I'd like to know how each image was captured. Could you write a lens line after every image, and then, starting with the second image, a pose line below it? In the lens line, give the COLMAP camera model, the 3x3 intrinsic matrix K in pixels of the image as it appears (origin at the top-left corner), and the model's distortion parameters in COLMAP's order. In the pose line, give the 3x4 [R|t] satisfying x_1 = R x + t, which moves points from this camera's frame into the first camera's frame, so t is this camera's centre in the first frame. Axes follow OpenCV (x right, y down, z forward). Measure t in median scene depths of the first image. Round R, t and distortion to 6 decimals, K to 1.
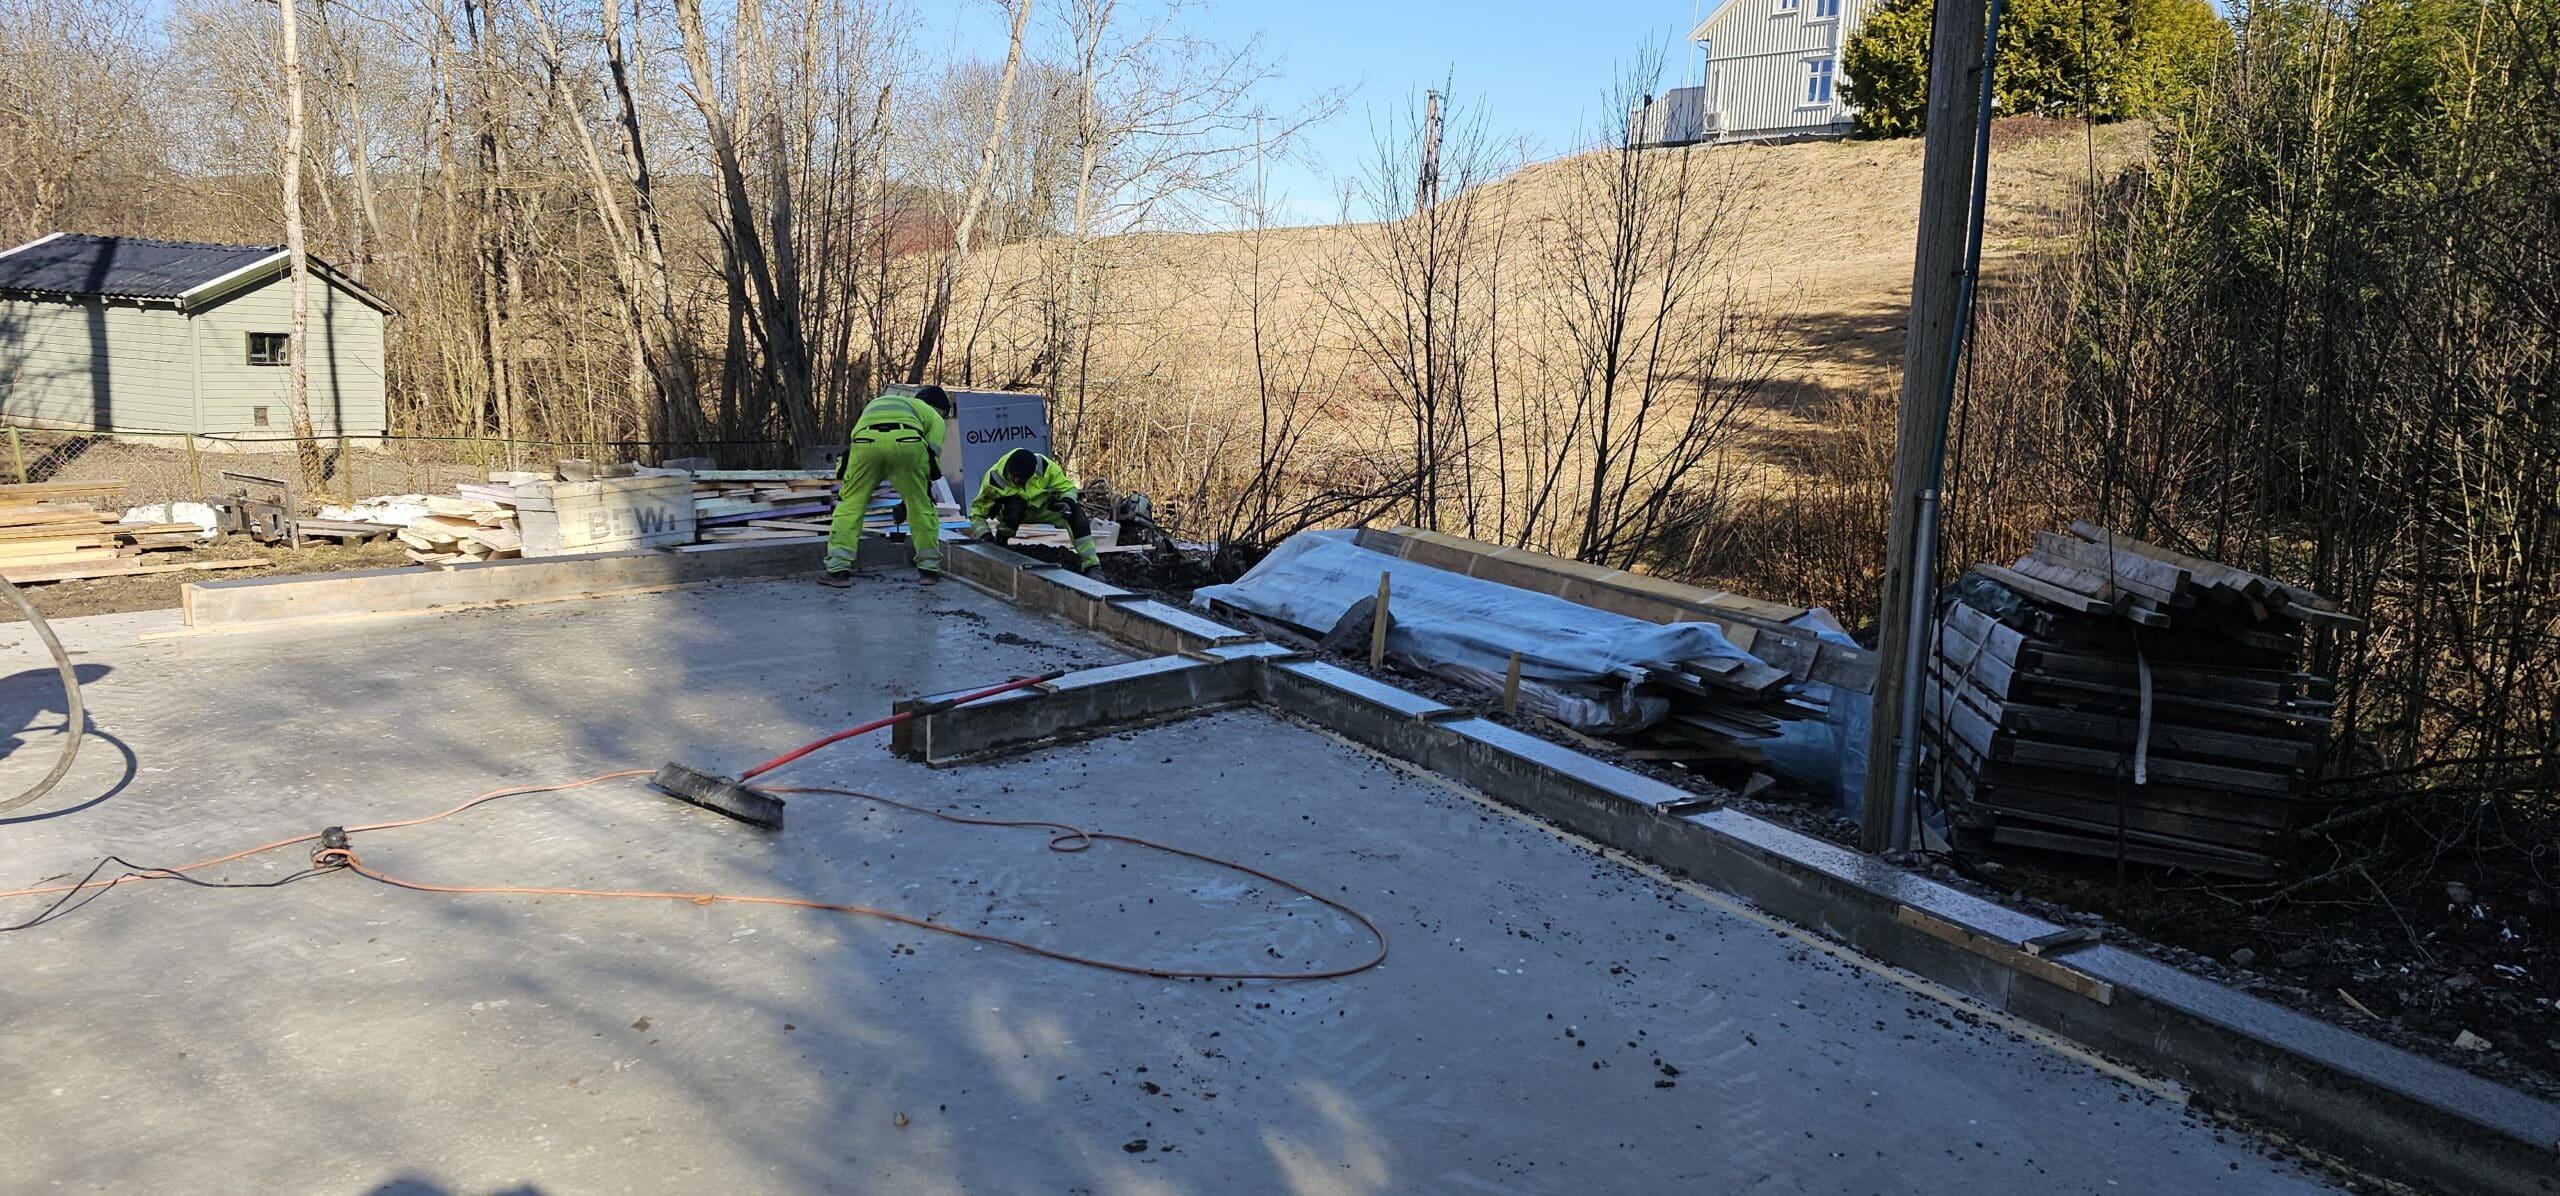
lens RADIAL K [[1708.1, 0, 1286.9], [0, 1708.1, 600.2], [0, 0, 1]] dist [0.049788, -0.036580]
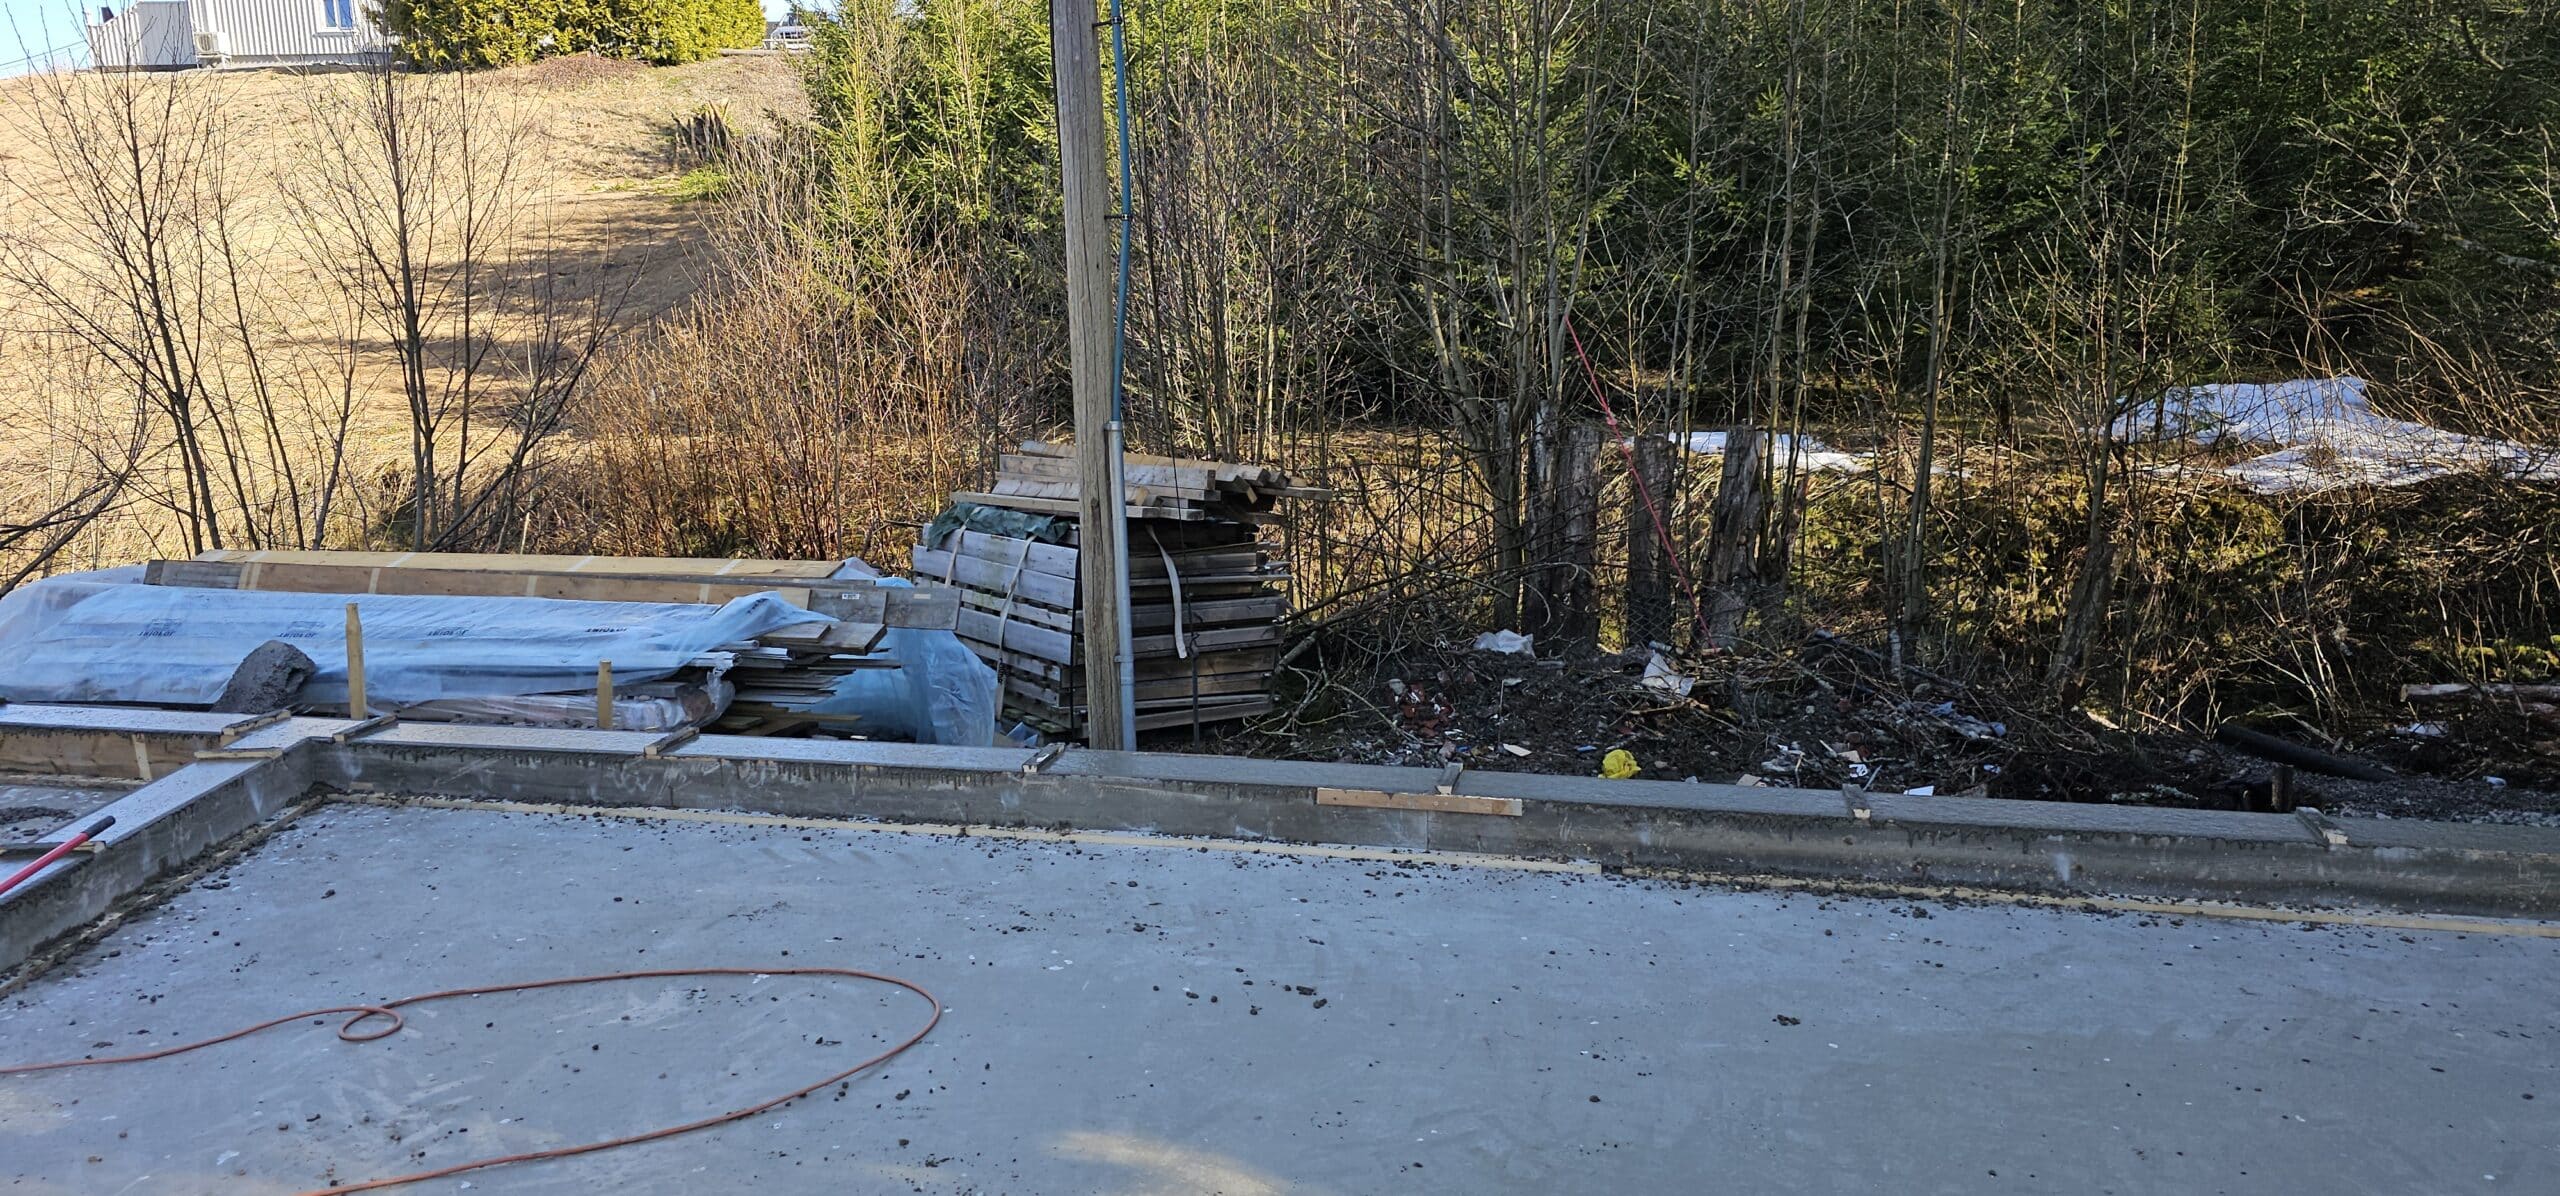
lens RADIAL K [[1708.1, 0, 1290.0], [0, 1708.1, 591.6], [0, 0, 1]] dist [0.049788, -0.036580]
pose [[0.690478, -0.182519, 0.699948, -0.250005], [0.162446, 0.982053, 0.095833, -0.035281], [-0.704877, 0.047534, 0.707735, 0.137103]]
